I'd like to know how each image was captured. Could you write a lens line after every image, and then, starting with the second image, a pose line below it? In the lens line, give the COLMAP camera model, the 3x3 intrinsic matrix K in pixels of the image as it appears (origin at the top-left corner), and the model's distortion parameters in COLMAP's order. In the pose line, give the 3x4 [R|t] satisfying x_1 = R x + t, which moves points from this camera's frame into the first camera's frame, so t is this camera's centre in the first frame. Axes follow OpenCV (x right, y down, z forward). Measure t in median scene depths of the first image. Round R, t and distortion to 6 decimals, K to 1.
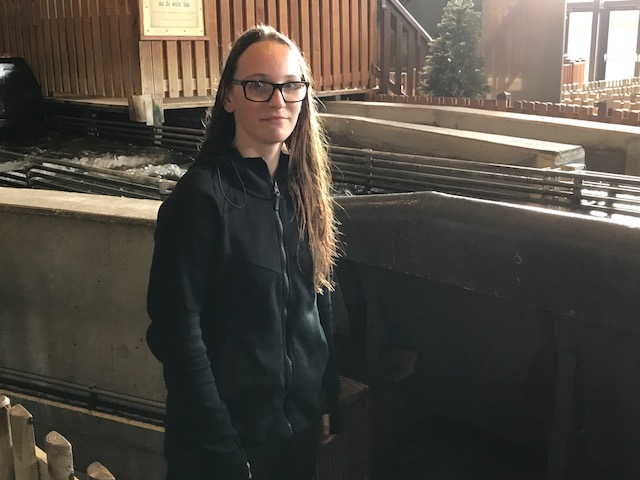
lens RADIAL K [[824.9, 0, 323.2], [0, 824.9, 241.6], [0, 0, 1]] dist [0.031028, 0.000000]
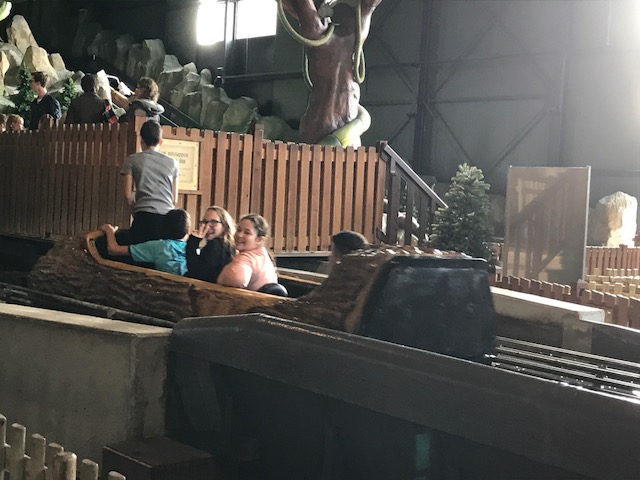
lens RADIAL K [[1186.6, 0, 323.8], [0, 1186.6, 236.0], [0, 0, 1]] dist [0.356526, 0.000000]
pose [[0.990541, 0.073474, -0.115891, 0.193320], [-0.094784, 0.977065, -0.190683, 0.080862], [0.099223, 0.199864, 0.974787, -0.445554]]
